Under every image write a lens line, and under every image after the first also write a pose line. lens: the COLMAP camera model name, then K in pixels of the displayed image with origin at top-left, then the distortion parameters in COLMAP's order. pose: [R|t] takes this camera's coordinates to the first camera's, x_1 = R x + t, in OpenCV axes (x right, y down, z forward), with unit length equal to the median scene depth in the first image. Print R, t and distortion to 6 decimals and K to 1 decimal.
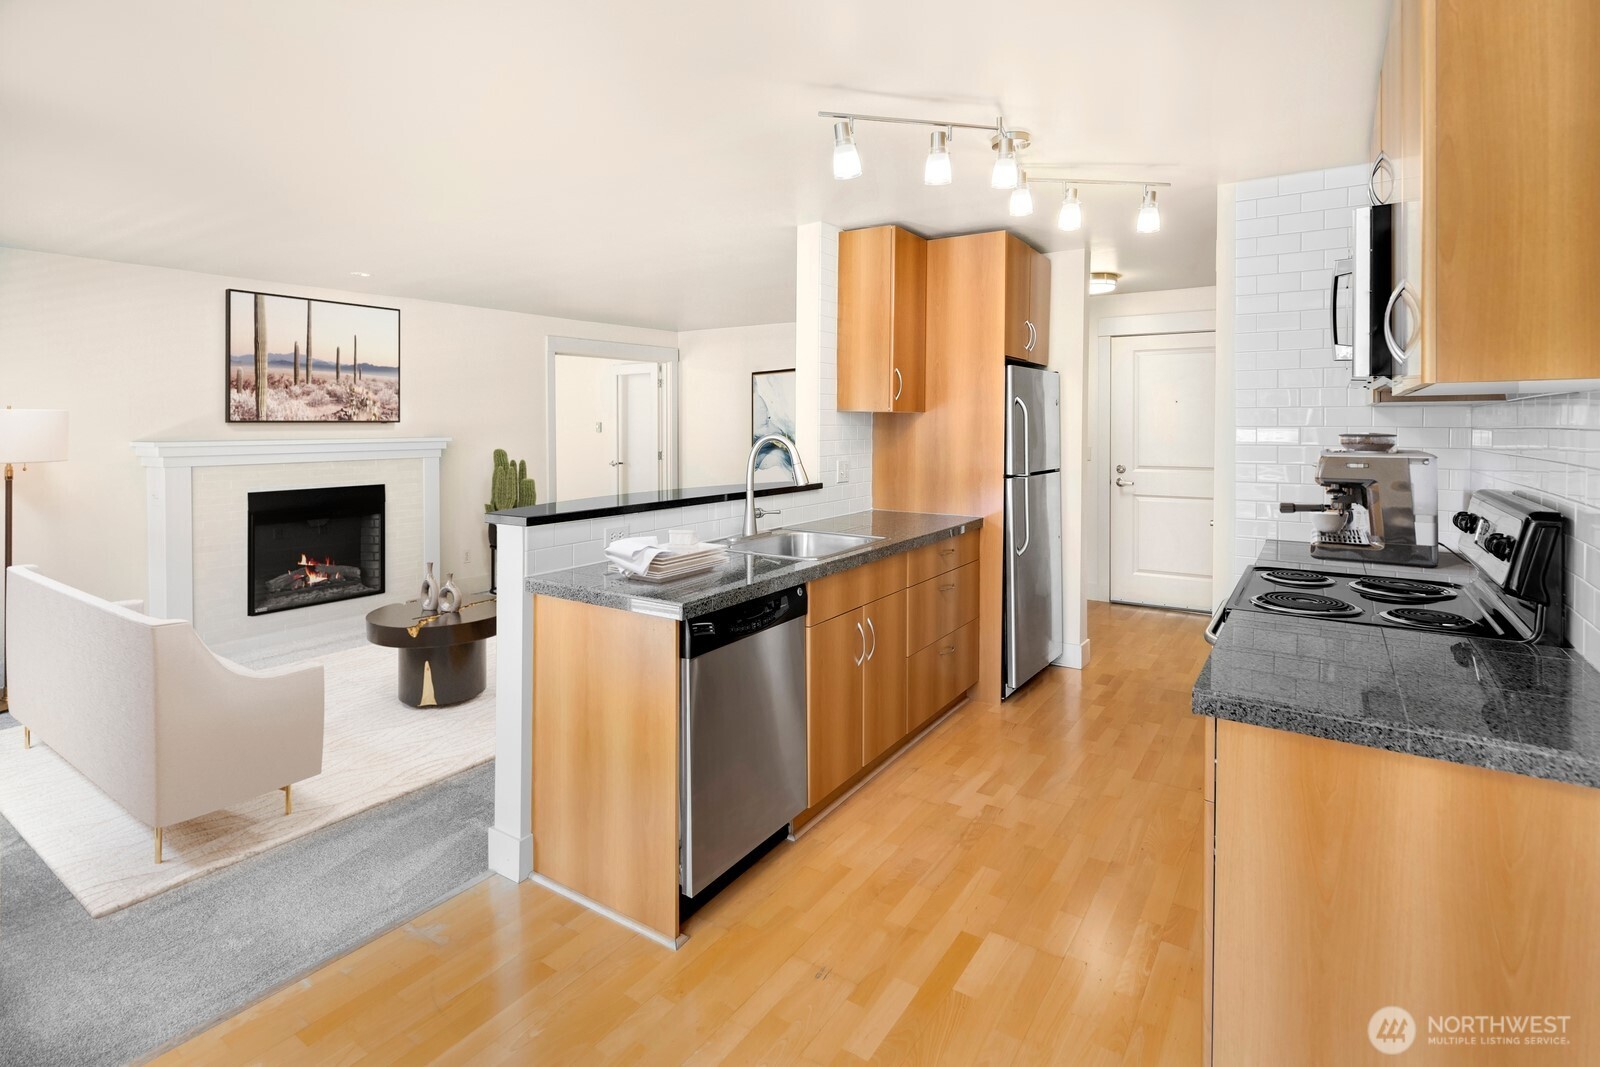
lens RADIAL K [[812.7, 0, 799.8], [0, 812.7, 561.2], [0, 0, 1]] dist [-0.002055, -0.000326]
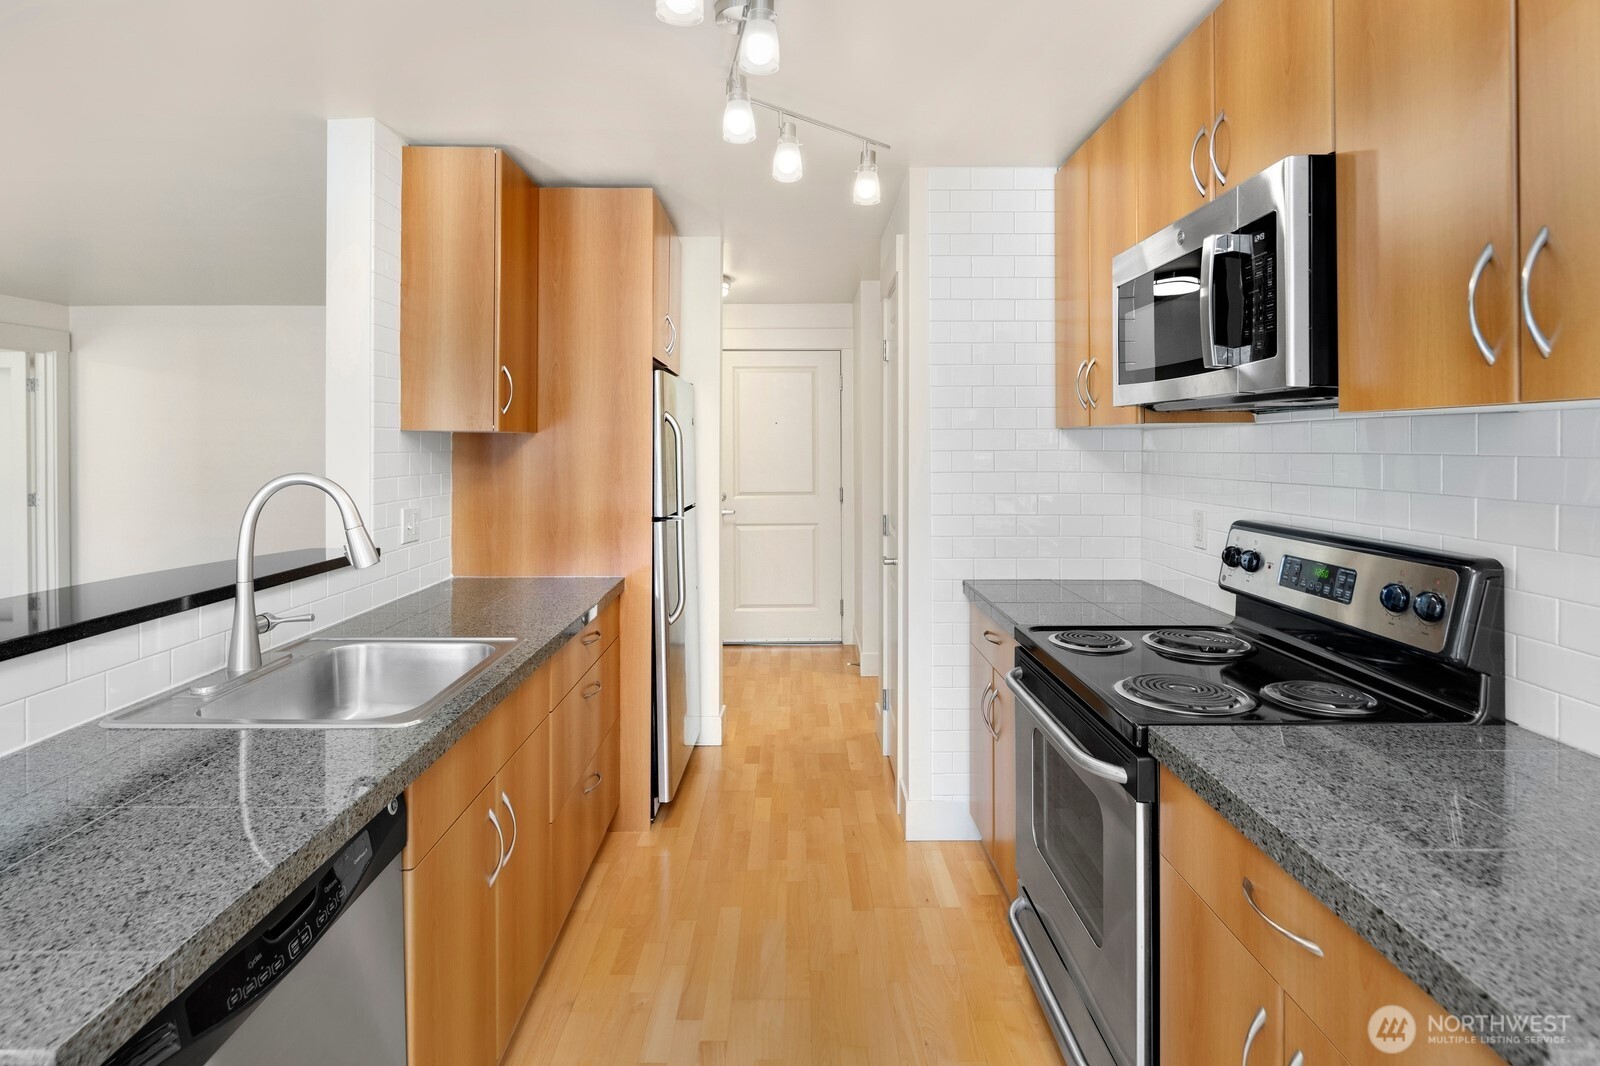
lens RADIAL K [[825.2, 0, 796.9], [0, 825.2, 472.7], [0, 0, 1]] dist [-0.000067, -0.000460]
pose [[0.840911, -0.021424, 0.540750, -0.044702], [0.093529, 0.989934, -0.106225, -0.062715], [-0.533031, 0.139902, 0.834449, 0.347088]]
